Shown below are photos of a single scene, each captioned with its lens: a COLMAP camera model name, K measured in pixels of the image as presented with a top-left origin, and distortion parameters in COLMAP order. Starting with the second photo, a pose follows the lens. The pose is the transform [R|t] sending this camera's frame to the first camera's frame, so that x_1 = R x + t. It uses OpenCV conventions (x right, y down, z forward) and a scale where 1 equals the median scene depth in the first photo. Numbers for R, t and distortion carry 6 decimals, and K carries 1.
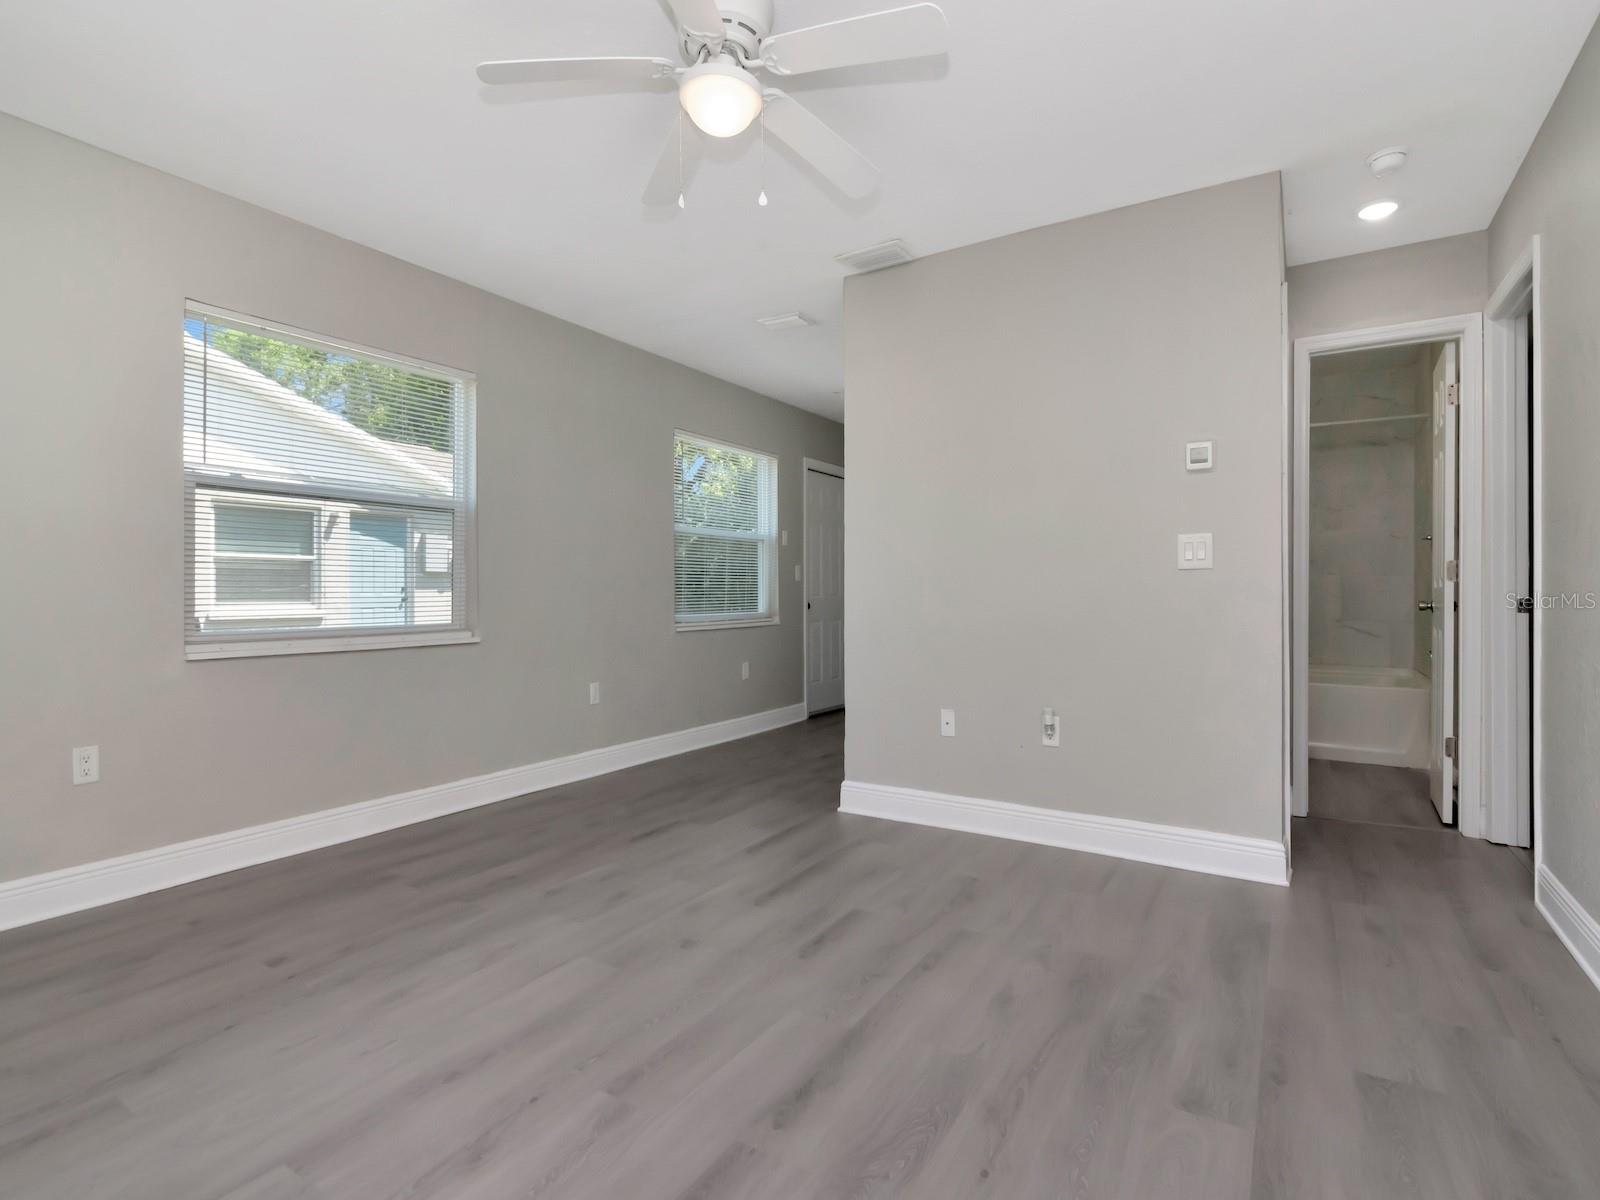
lens RADIAL K [[791.0, 0, 801.8], [0, 791.0, 581.6], [0, 0, 1]] dist [-0.004741, -0.007242]
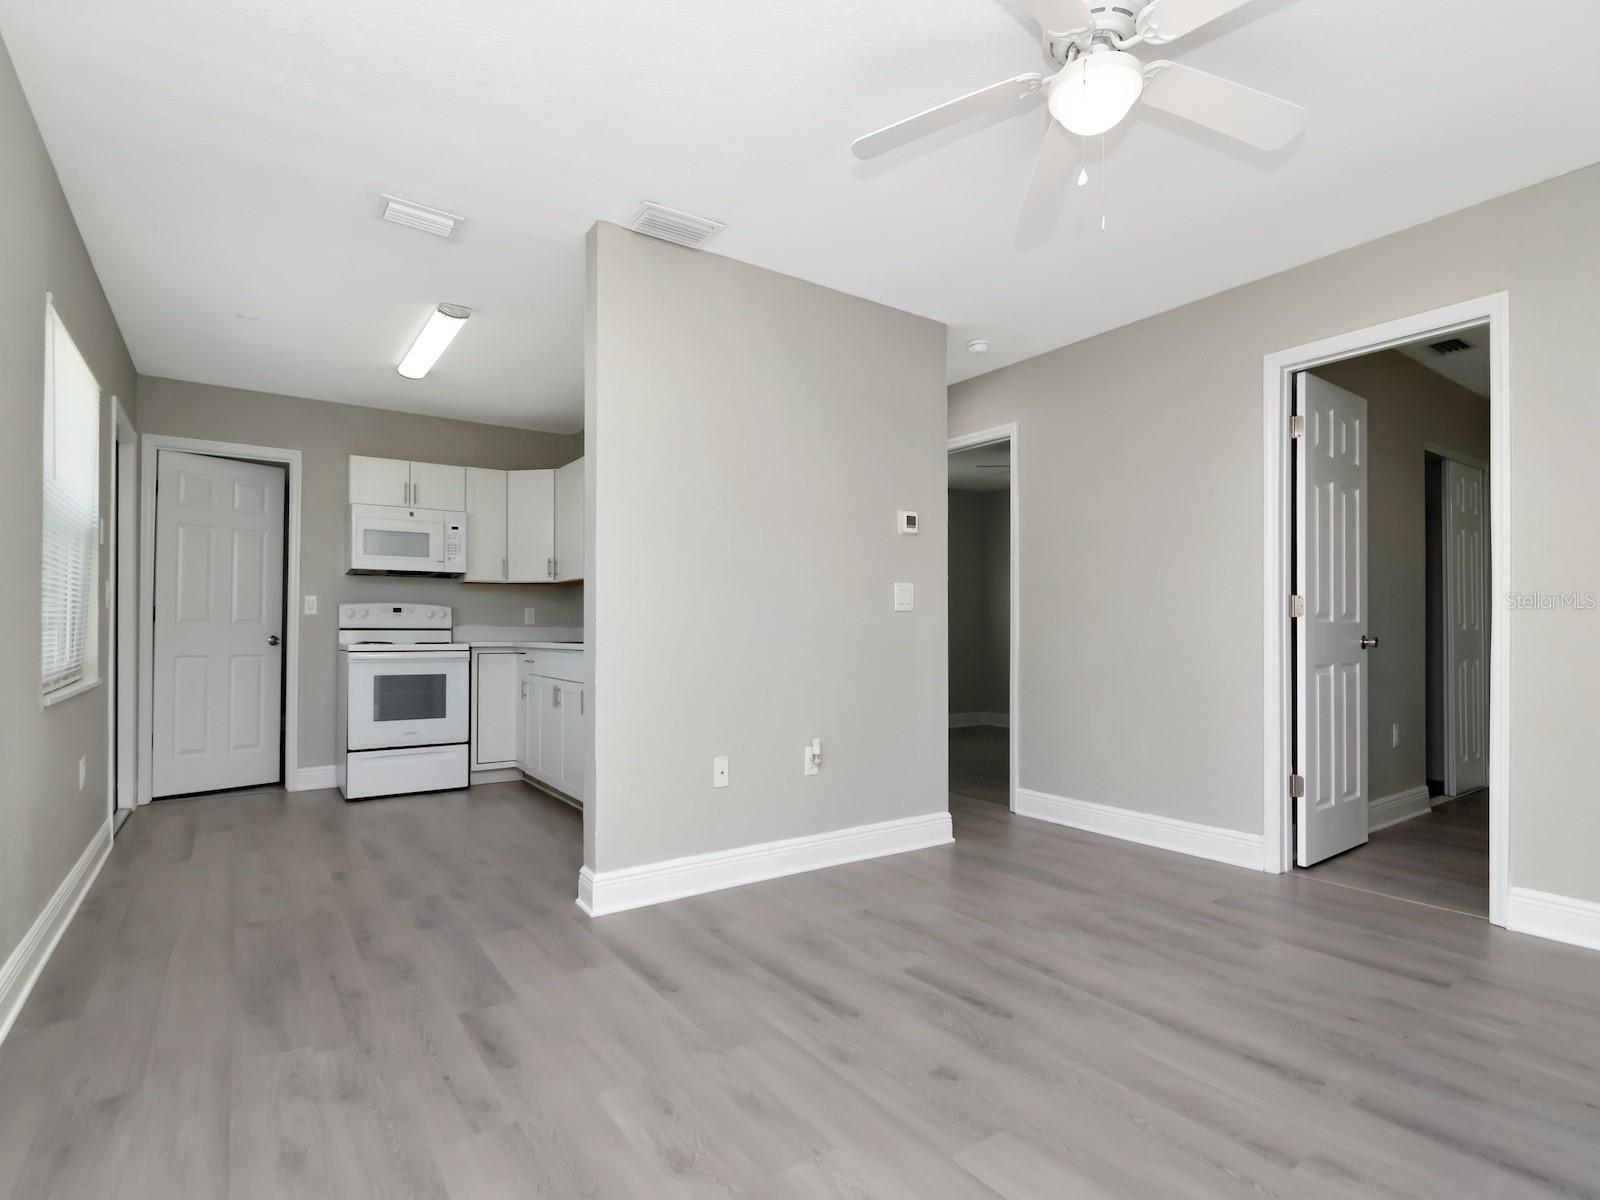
lens RADIAL K [[799.7, 0, 808.8], [0, 799.7, 593.7], [0, 0, 1]] dist [-0.013499, -0.001500]
pose [[0.391577, 0.044134, 0.919086, -0.631076], [-0.015249, 0.999023, -0.041476, 0.009021], [-0.920019, 0.002226, 0.391868, 0.540352]]
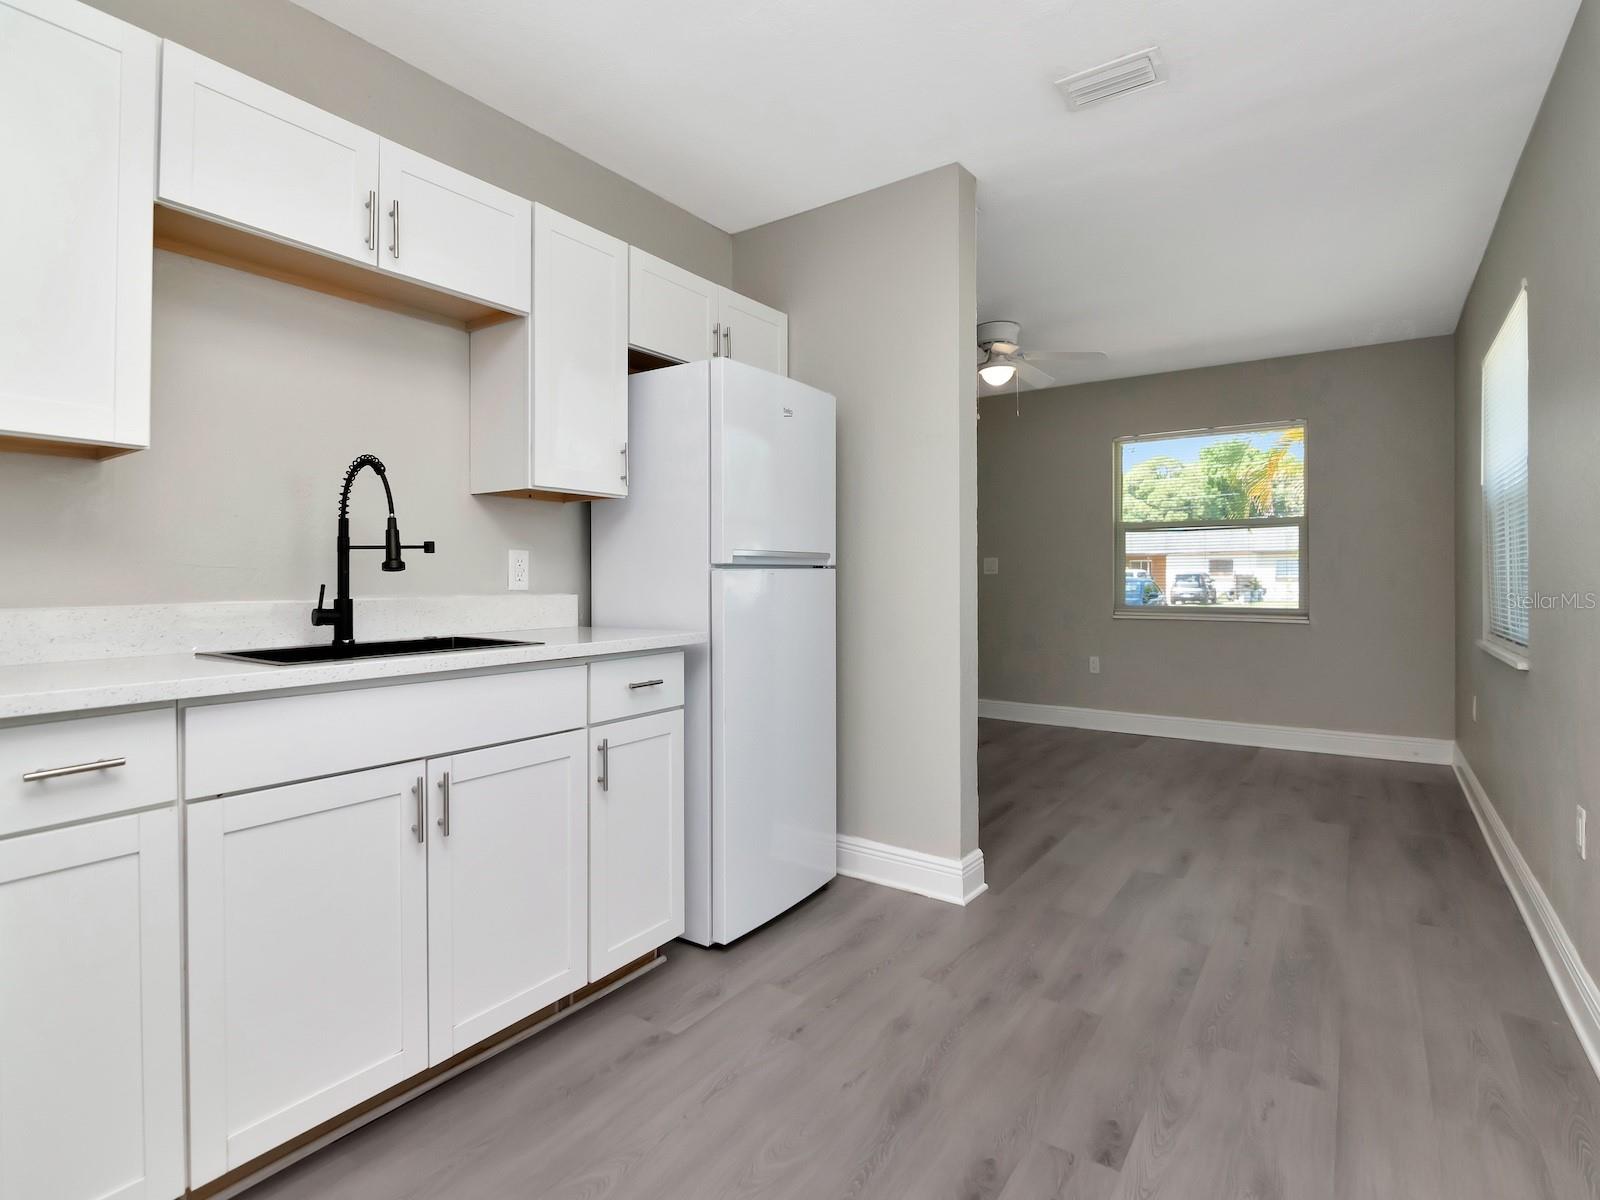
lens RADIAL K [[755.0, 0, 796.1], [0, 755.0, 583.1], [0, 0, 1]] dist [-0.001176, -0.000410]
pose [[-0.996127, -0.002993, 0.087873, 0.166318], [-0.003256, 0.999991, -0.002844, -0.004317], [-0.087864, -0.003119, -0.996128, 1.851158]]
